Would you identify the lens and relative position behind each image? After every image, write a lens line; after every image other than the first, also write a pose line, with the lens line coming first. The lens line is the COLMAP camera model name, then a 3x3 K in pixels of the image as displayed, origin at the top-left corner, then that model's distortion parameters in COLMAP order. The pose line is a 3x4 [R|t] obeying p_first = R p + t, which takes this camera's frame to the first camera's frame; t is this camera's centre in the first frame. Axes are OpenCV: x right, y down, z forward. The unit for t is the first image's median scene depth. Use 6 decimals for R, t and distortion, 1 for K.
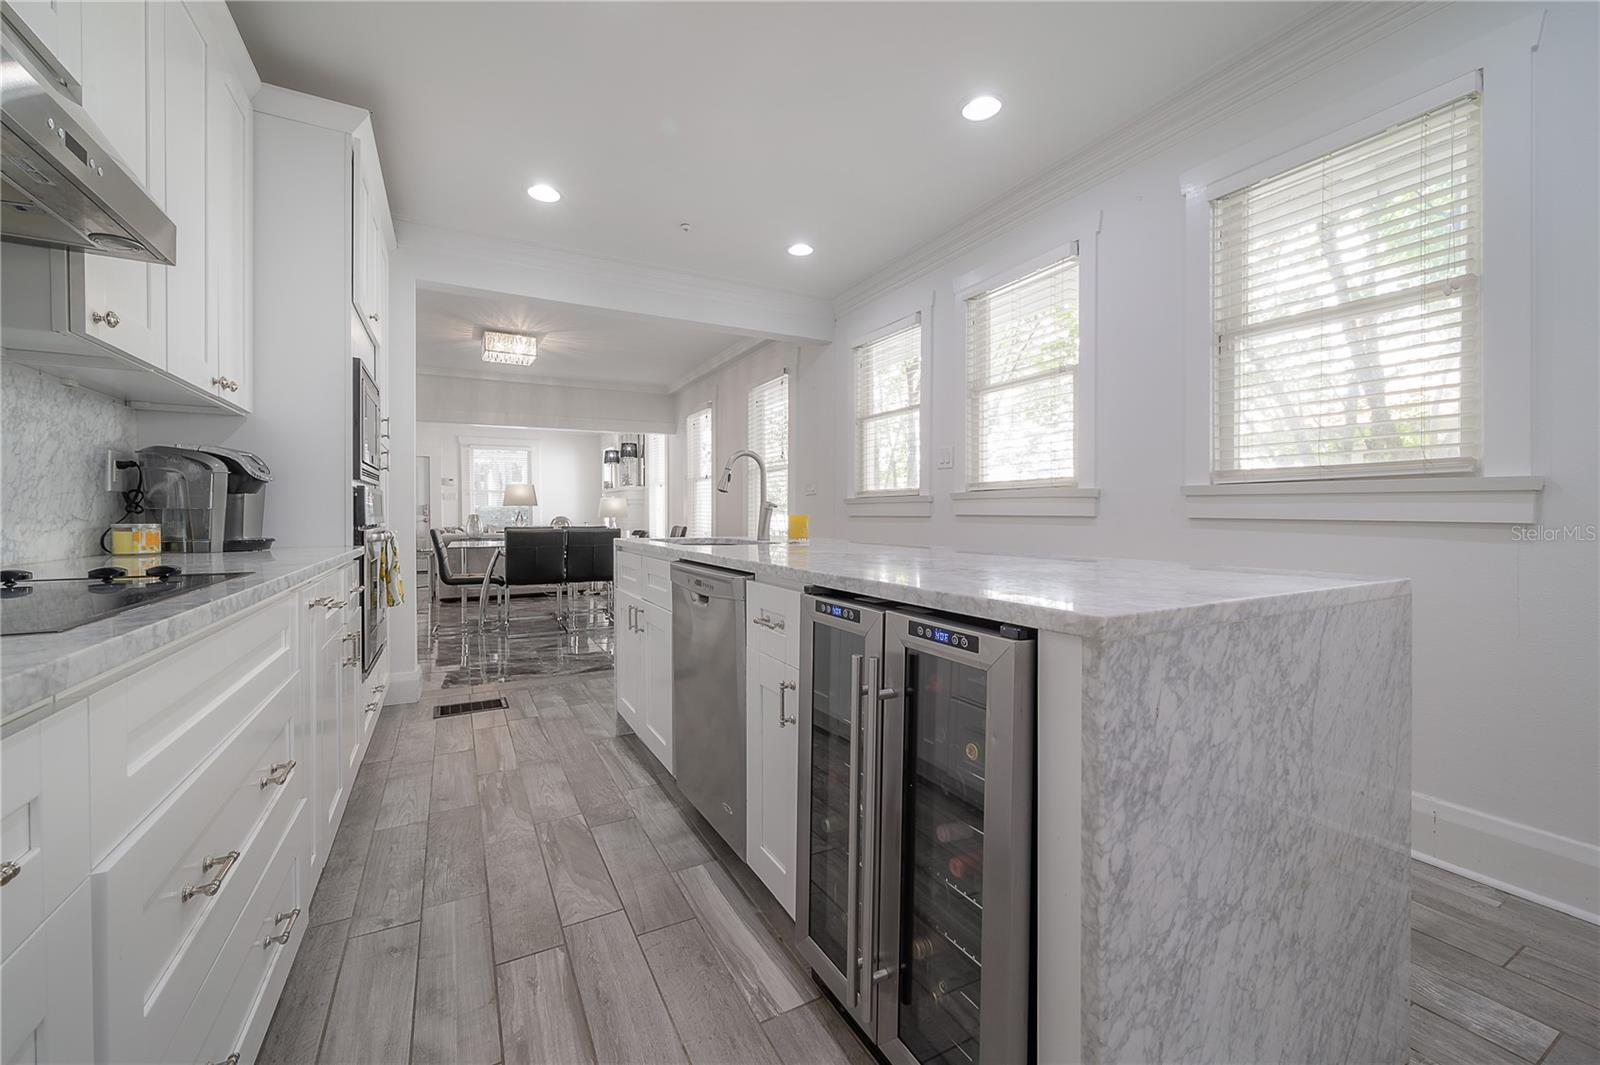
lens RADIAL K [[641.0, 0, 804.0], [0, 641.0, 519.9], [0, 0, 1]] dist [0.001296, 0.000301]
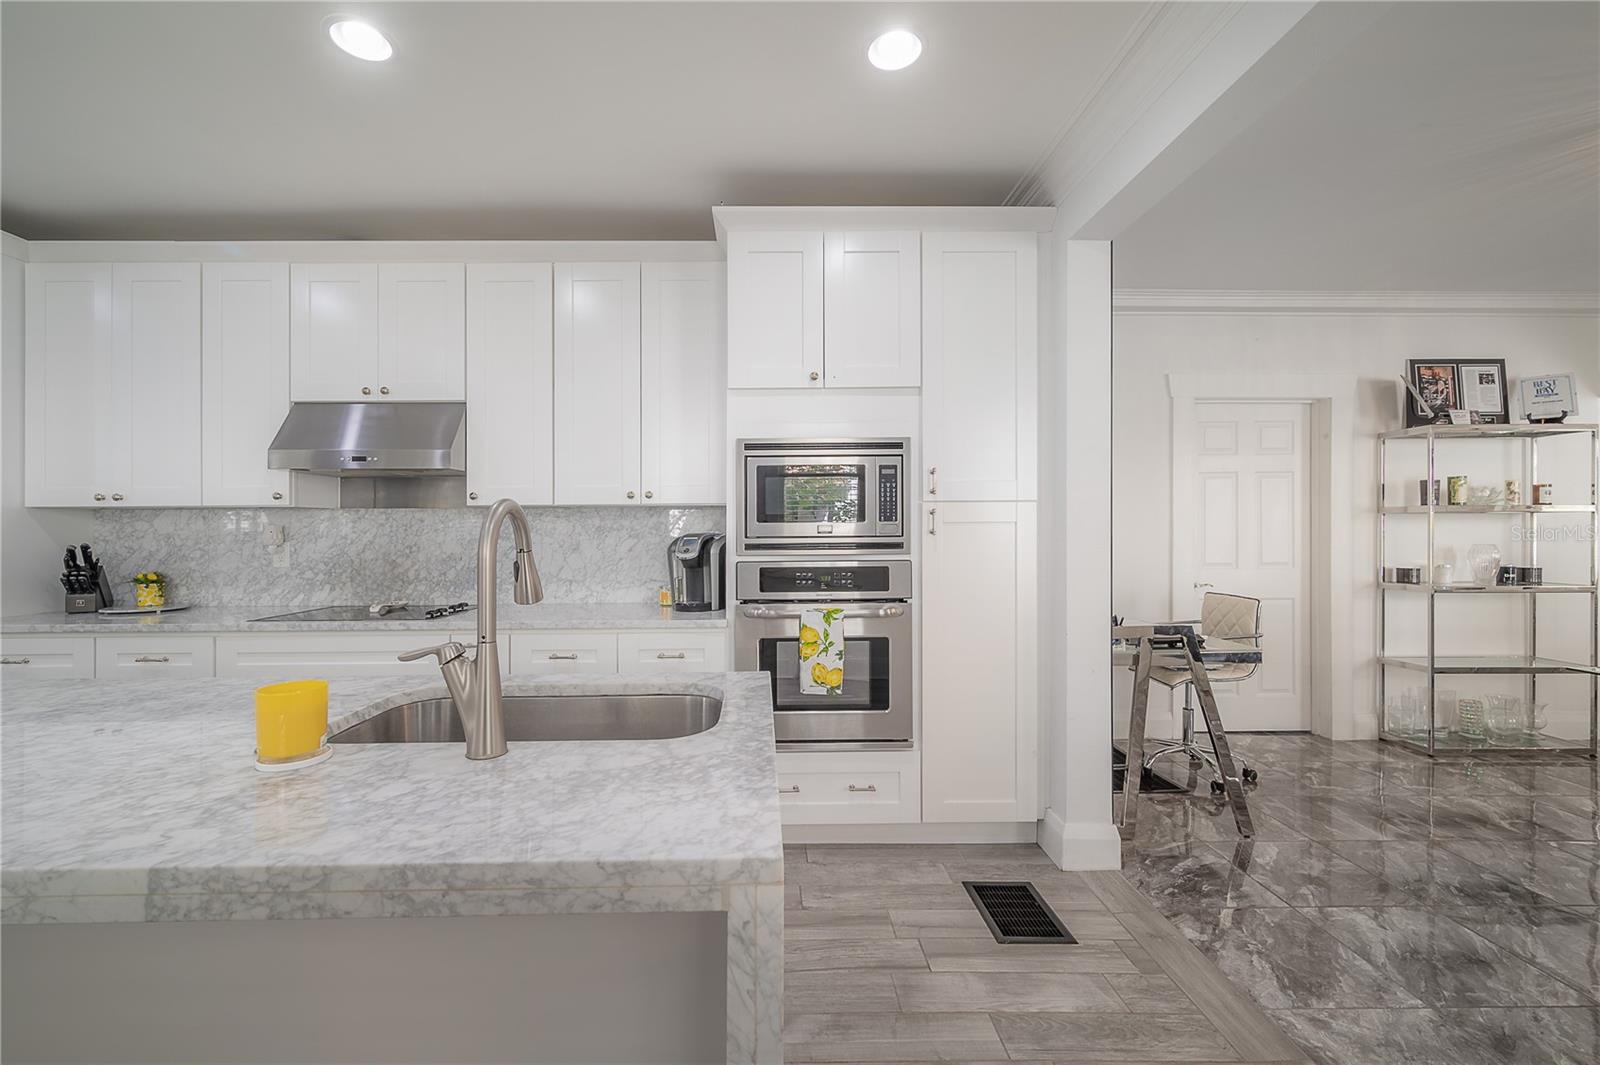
lens RADIAL K [[641.0, 0, 760.2], [0, 641.0, 526.9], [0, 0, 1]] dist [0.001296, 0.000301]
pose [[-0.474967, 0.003044, -0.879998, 0.259768], [-0.002157, 0.999987, 0.004623, -0.145546], [0.880001, 0.004094, -0.474955, 1.928705]]
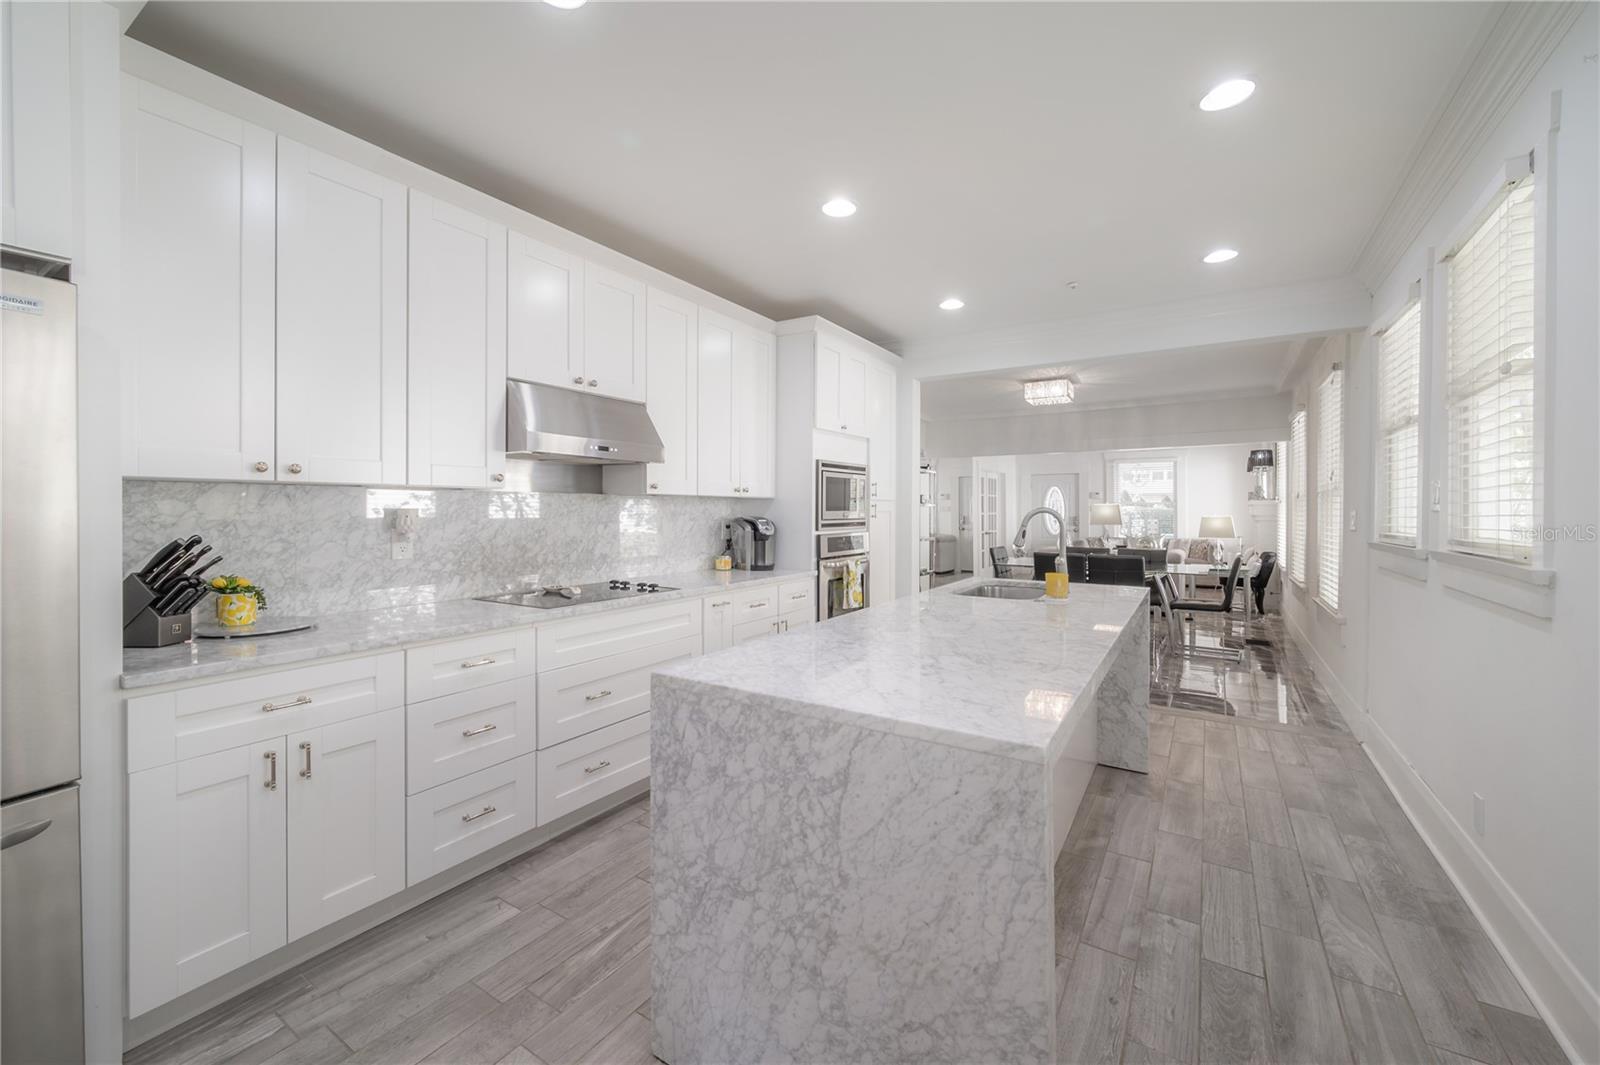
lens RADIAL K [[641.0, 0, 794.1], [0, 641.0, 516.8], [0, 0, 1]] dist [0.001296, 0.000301]
pose [[0.472167, 0.012130, -0.881426, 0.979401], [-0.012326, 0.999898, 0.007158, -0.141680], [0.881423, 0.007484, 0.472268, 0.179078]]
